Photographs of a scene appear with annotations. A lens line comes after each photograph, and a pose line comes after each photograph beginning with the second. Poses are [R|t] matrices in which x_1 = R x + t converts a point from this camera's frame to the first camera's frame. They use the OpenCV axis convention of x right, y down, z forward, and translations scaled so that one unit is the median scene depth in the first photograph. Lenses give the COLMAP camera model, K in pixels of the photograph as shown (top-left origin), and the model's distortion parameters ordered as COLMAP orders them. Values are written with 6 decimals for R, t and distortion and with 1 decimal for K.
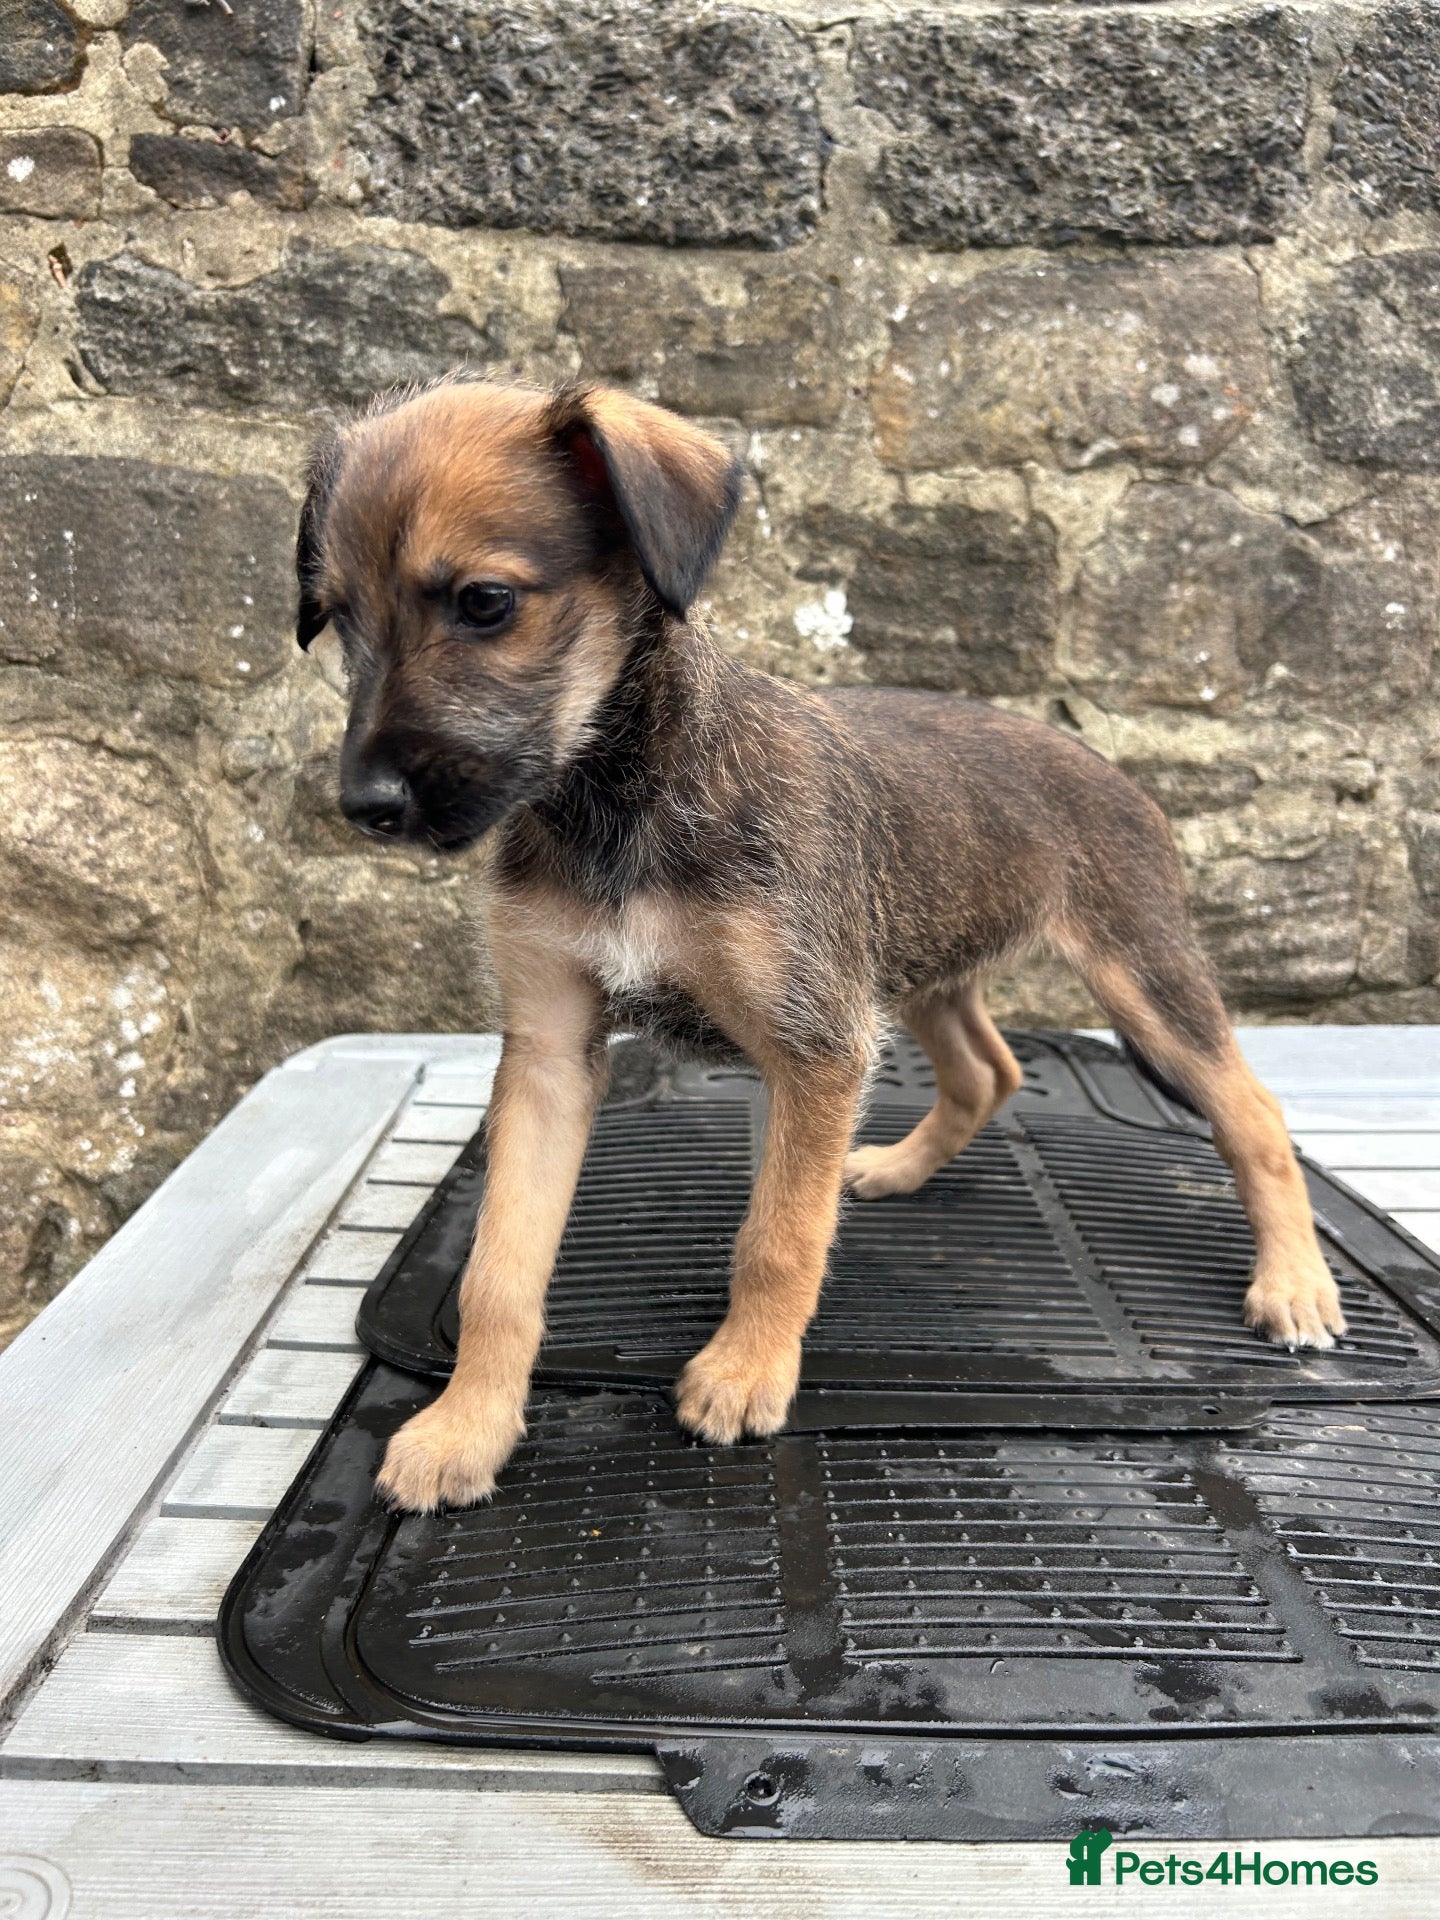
lens RADIAL K [[1449.2, 0, 726.3], [0, 1449.2, 963.3], [0, 0, 1]] dist [0.012359, -0.024251]
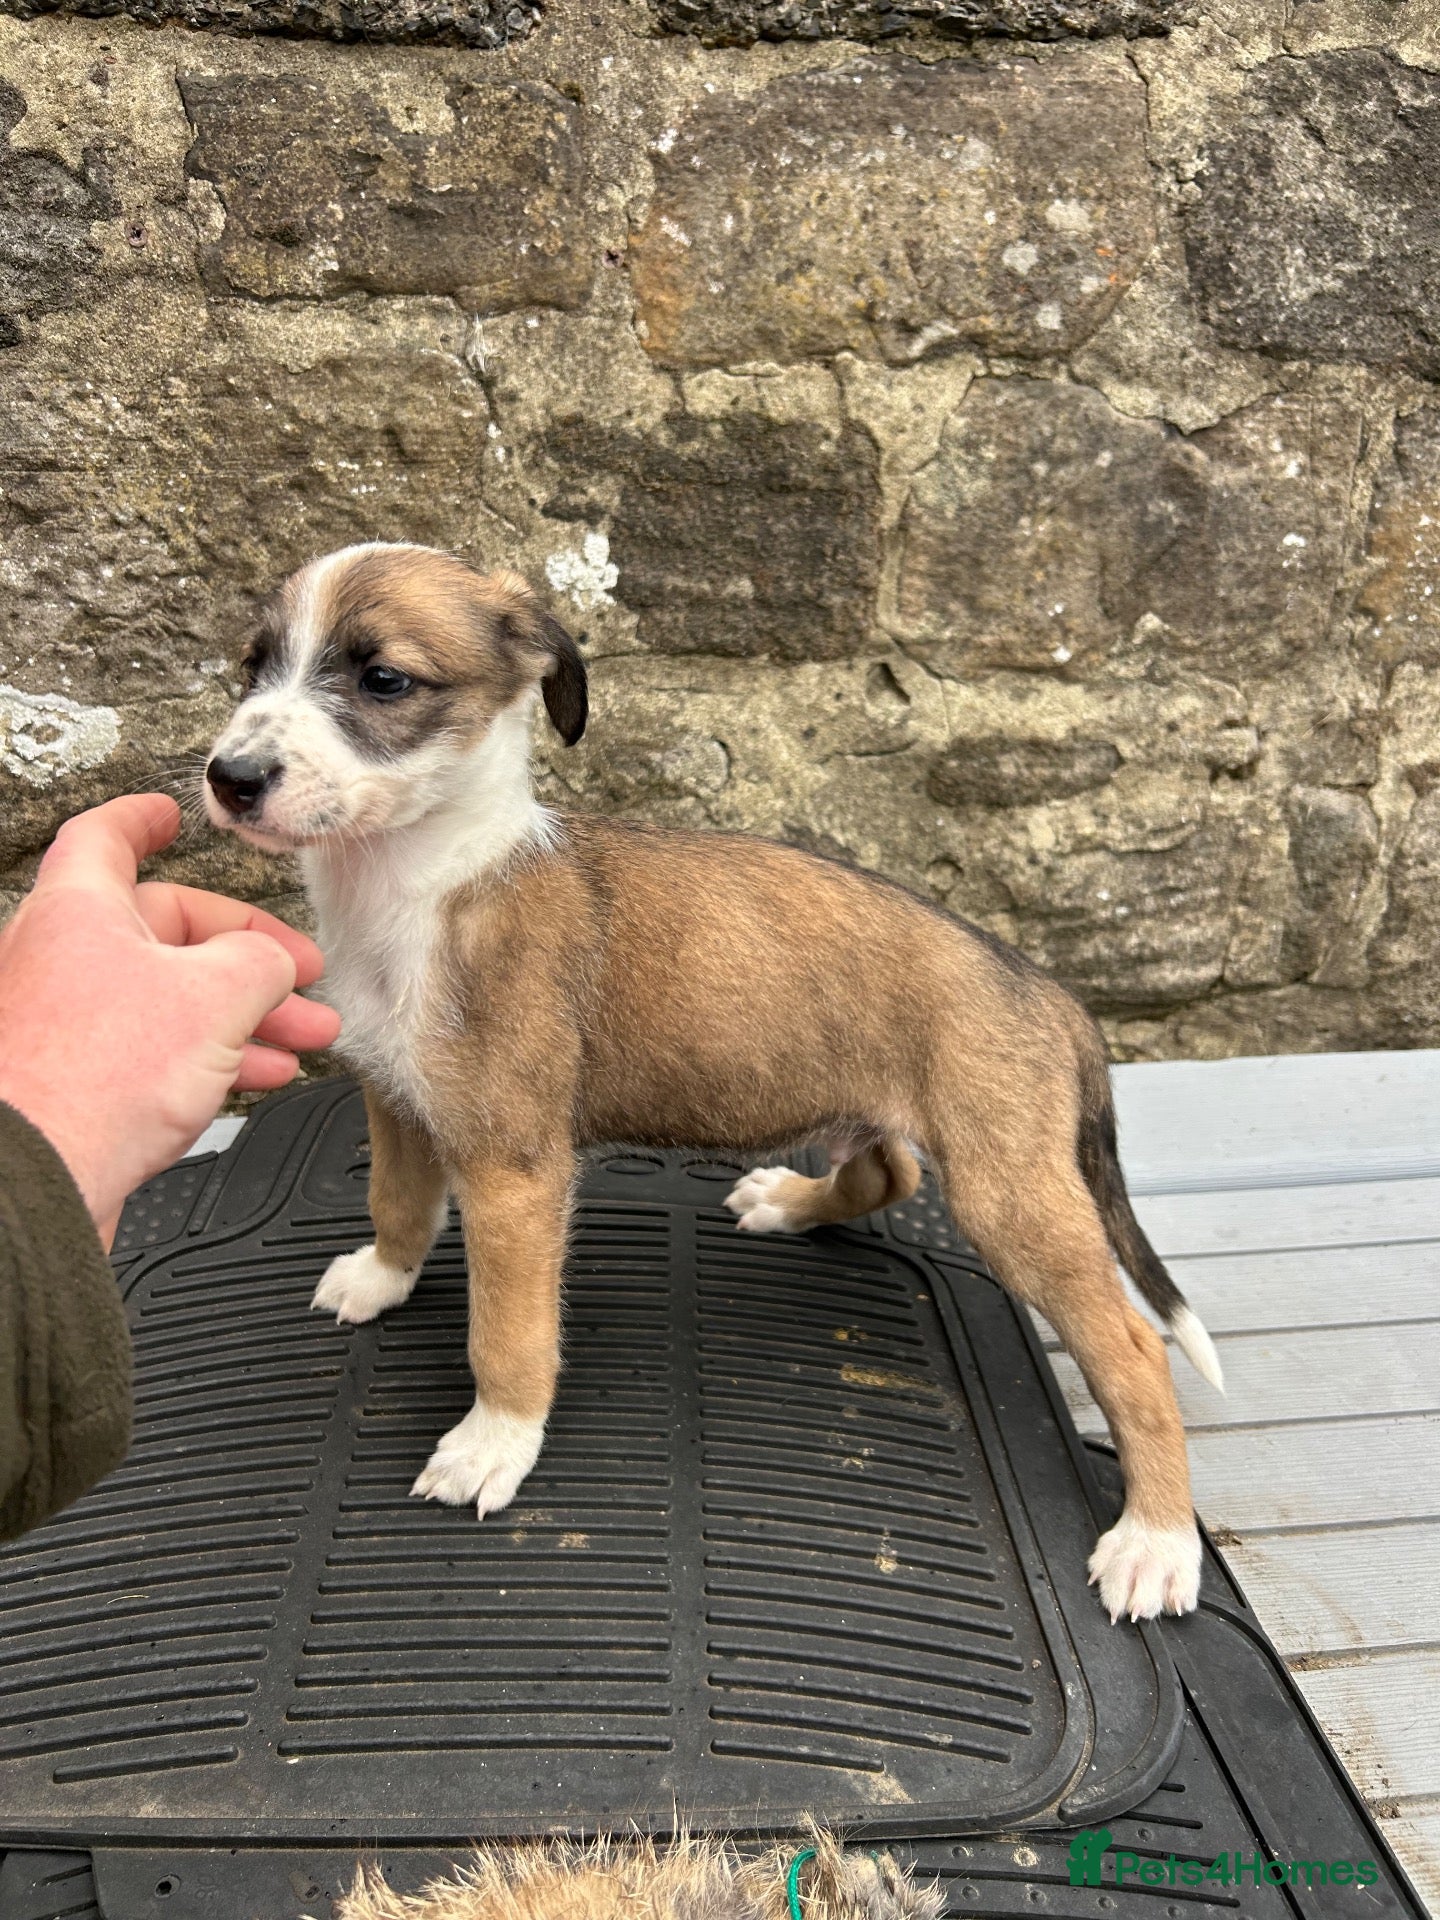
lens RADIAL K [[1449.2, 0, 703.8], [0, 1449.2, 959.1], [0, 0, 1]] dist [0.012359, -0.024251]
pose [[0.996257, -0.042731, 0.075139, 0.065483], [0.024937, 0.974388, 0.223488, -0.208578], [-0.082764, -0.220778, 0.971806, 0.196466]]
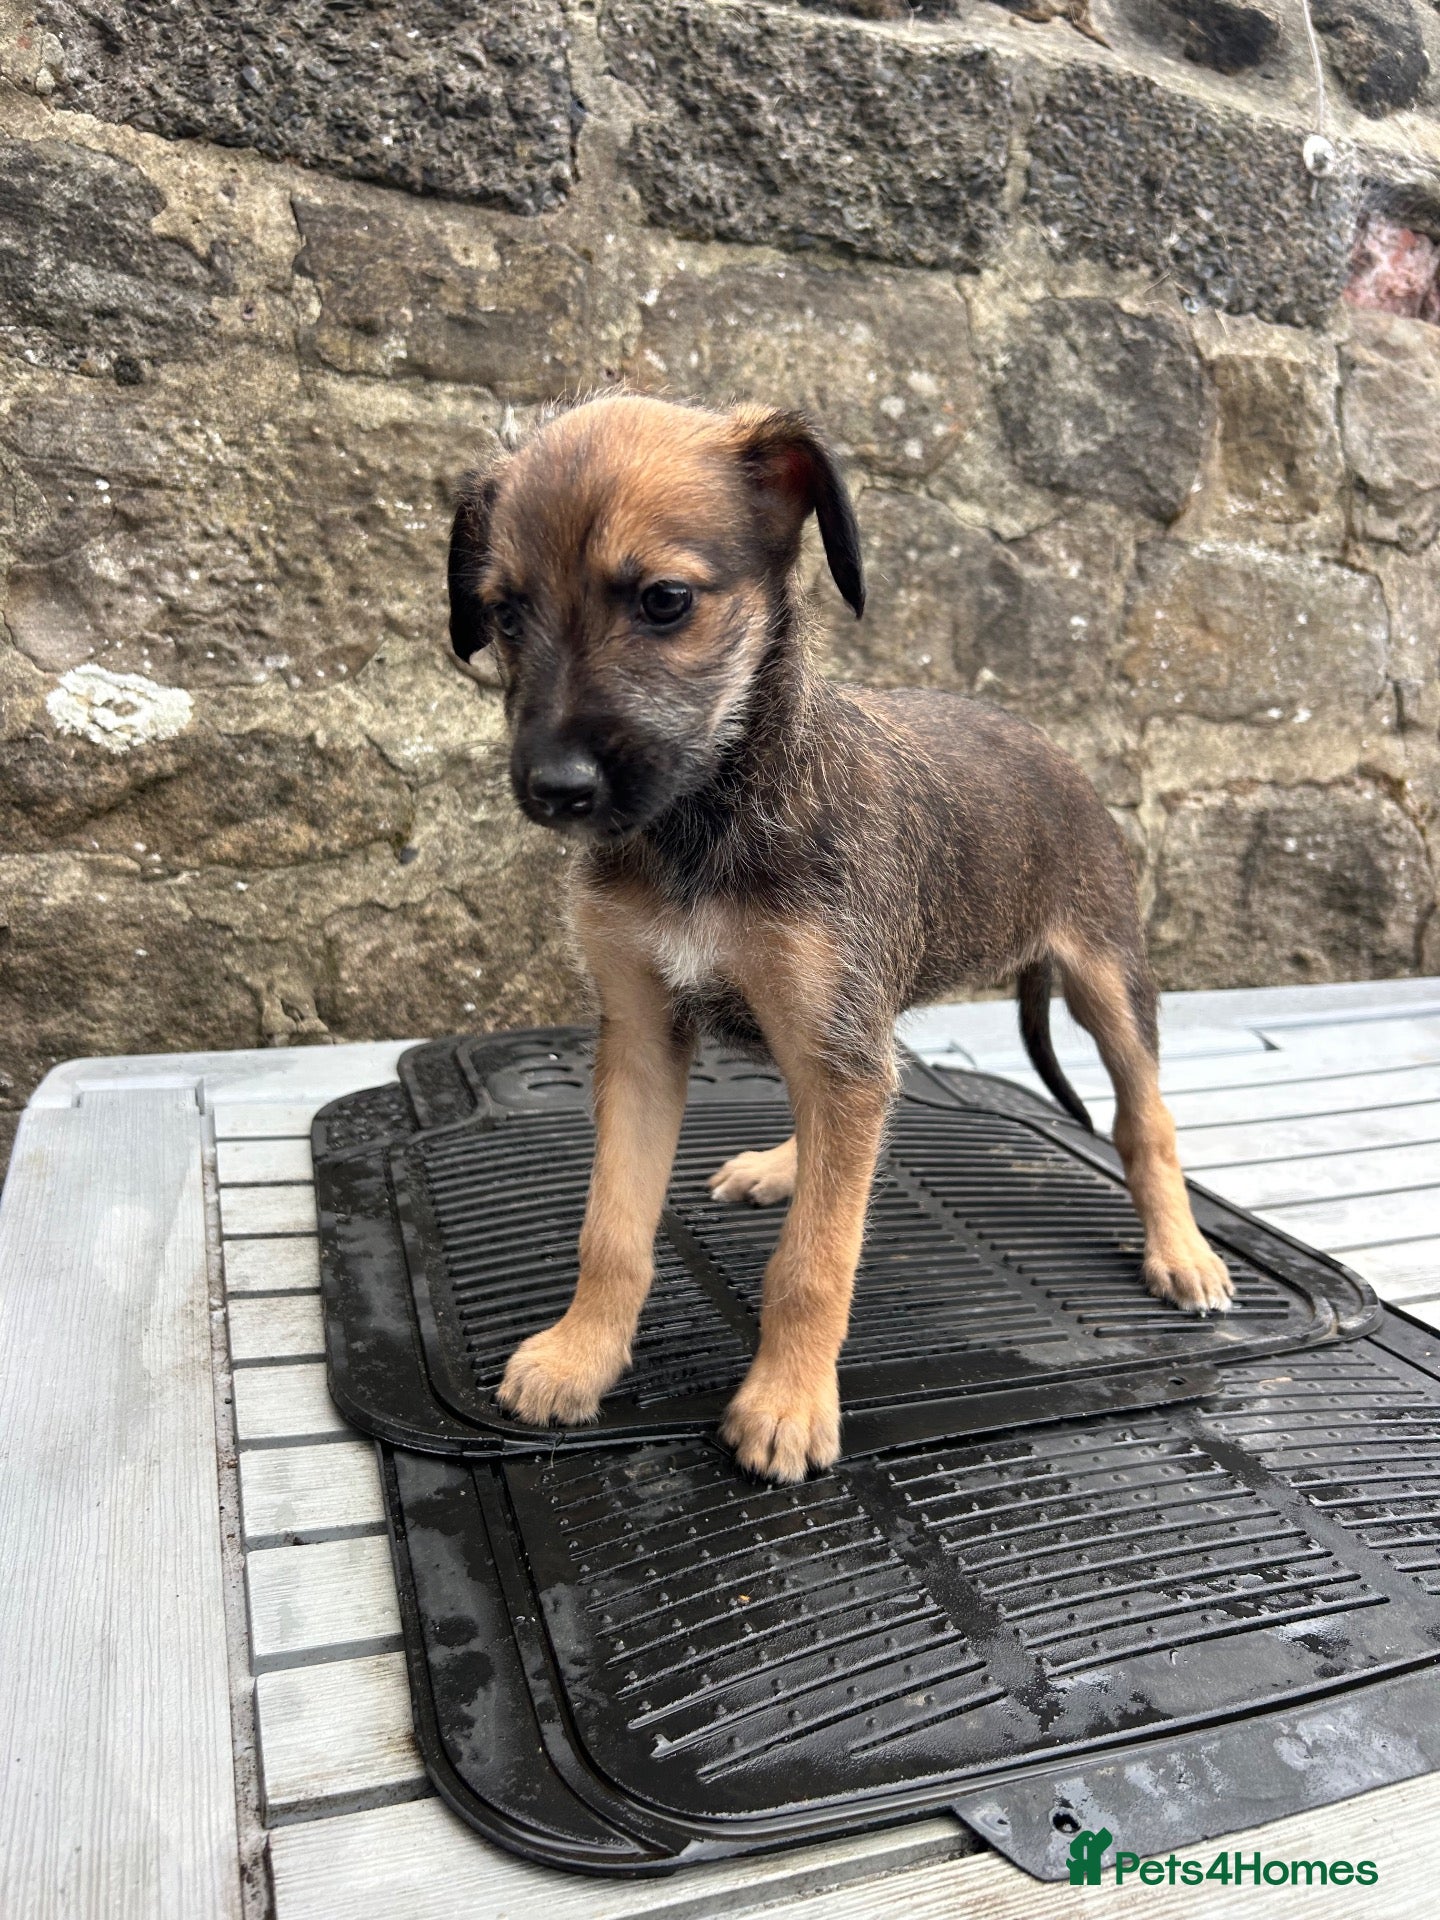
lens RADIAL K [[1449.2, 0, 733.5], [0, 1449.2, 962.7], [0, 0, 1]] dist [0.012359, -0.024251]
pose [[0.936417, -0.035535, 0.349084, -0.187738], [0.022448, 0.998888, 0.041465, -0.035175], [-0.350170, -0.030992, 0.936173, 0.041462]]
